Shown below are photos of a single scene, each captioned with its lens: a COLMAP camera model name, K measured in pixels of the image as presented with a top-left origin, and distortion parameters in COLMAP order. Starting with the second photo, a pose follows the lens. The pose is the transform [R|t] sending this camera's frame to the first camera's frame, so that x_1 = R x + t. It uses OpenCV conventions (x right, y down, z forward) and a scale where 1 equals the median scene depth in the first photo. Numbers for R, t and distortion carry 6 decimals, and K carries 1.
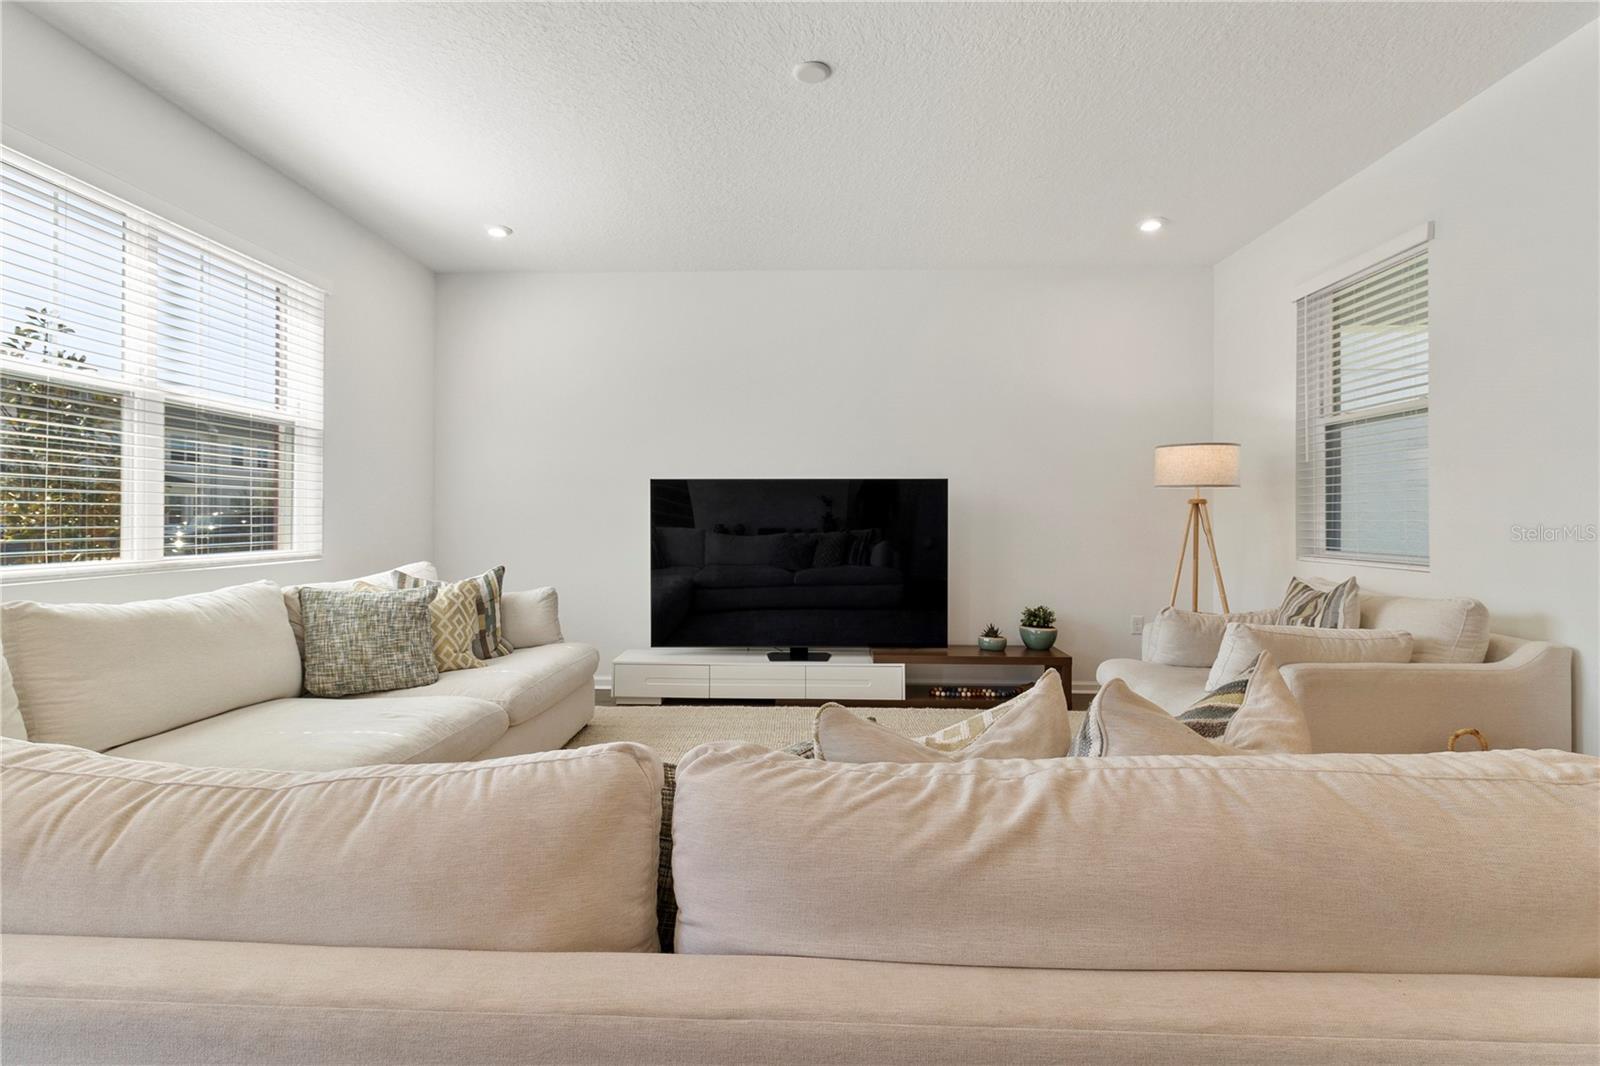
lens RADIAL K [[745.3, 0, 792.1], [0, 745.3, 522.7], [0, 0, 1]] dist [-0.000145, 0.000137]
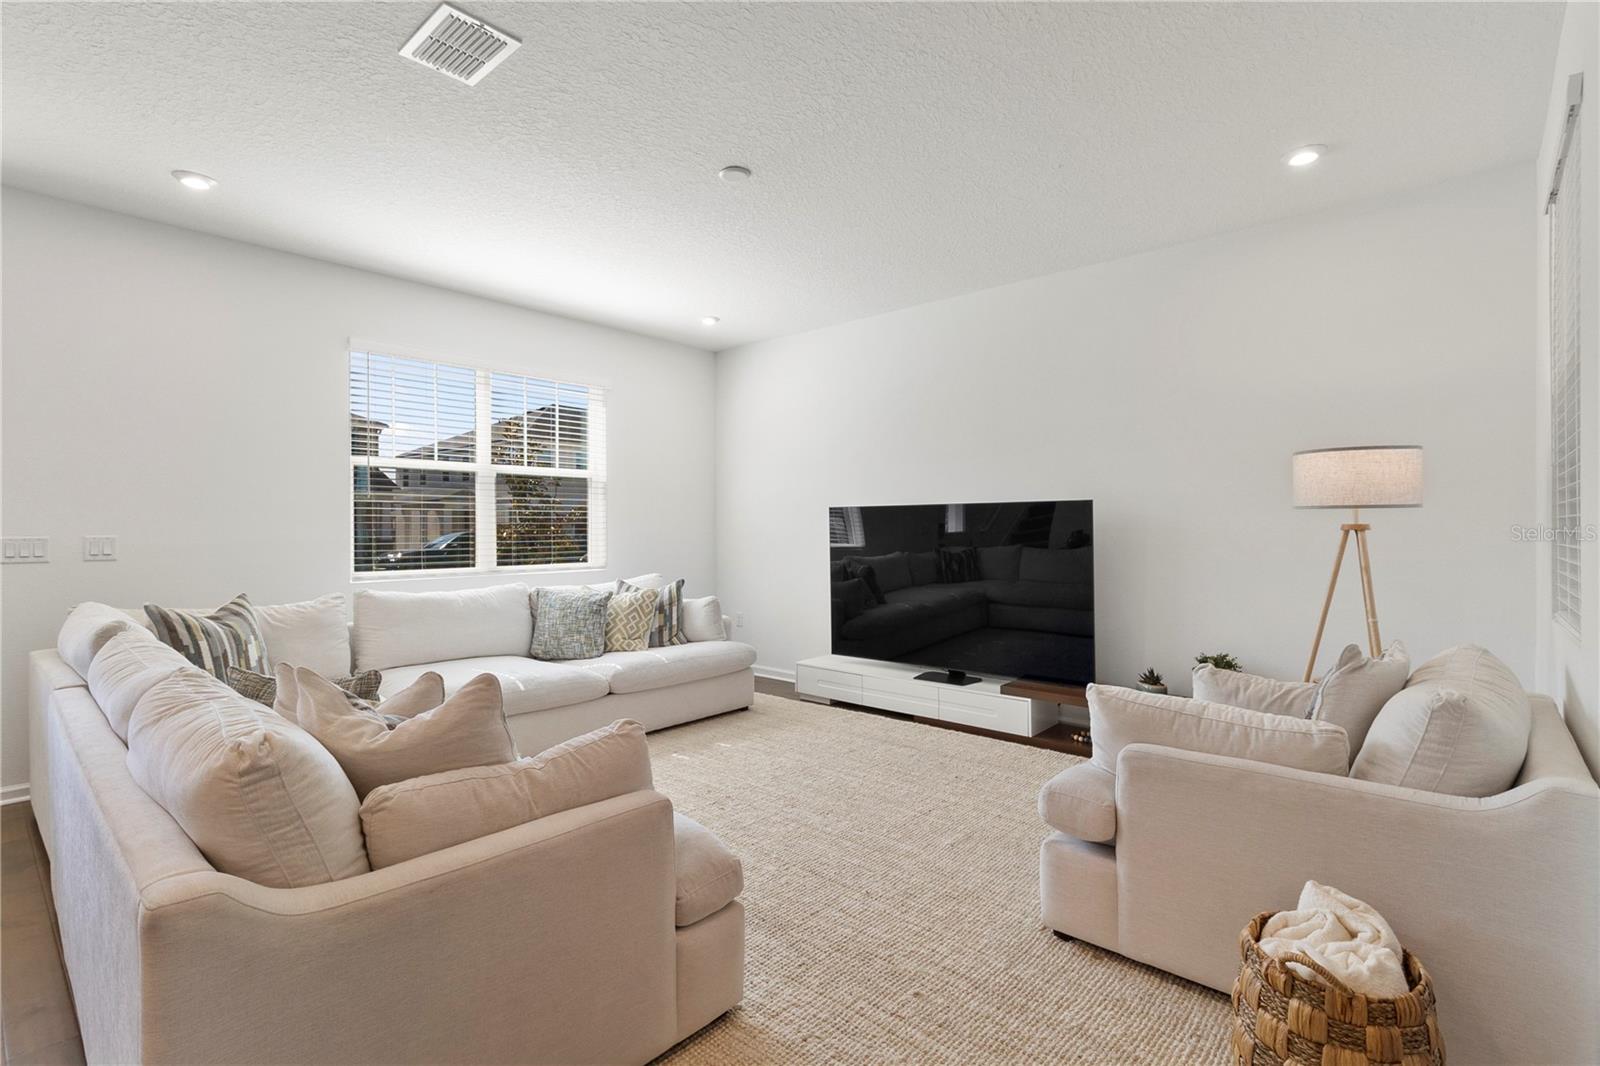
lens RADIAL K [[745.3, 0, 791.9], [0, 745.3, 537.6], [0, 0, 1]] dist [-0.000145, 0.000137]
pose [[0.770392, 0.004447, -0.637555, 0.625629], [0.000731, 0.999969, 0.007857, -0.026815], [0.637570, -0.006519, 0.770365, 0.100869]]
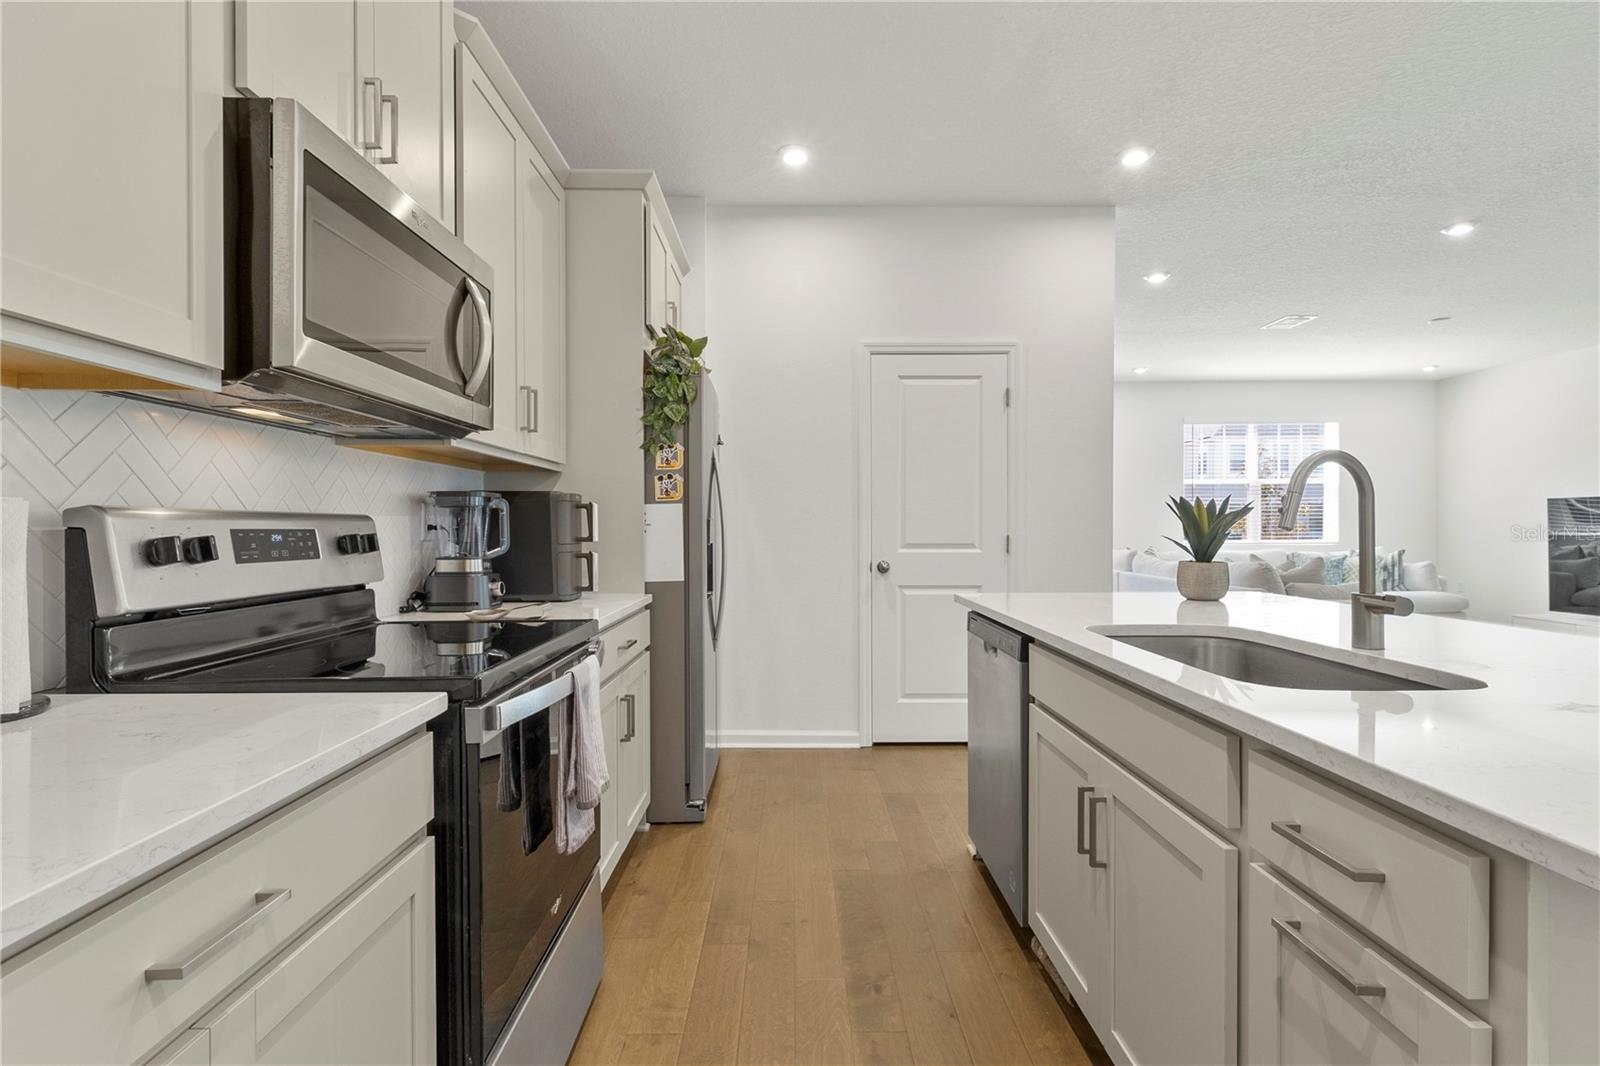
lens RADIAL K [[745.3, 0, 795.4], [0, 745.3, 532.2], [0, 0, 1]] dist [-0.000145, 0.000137]
pose [[0.042618, 0.008442, -0.999056, 1.568565], [0.000493, 0.999964, 0.008471, -0.005216], [0.999091, -0.000853, 0.042612, -0.725828]]
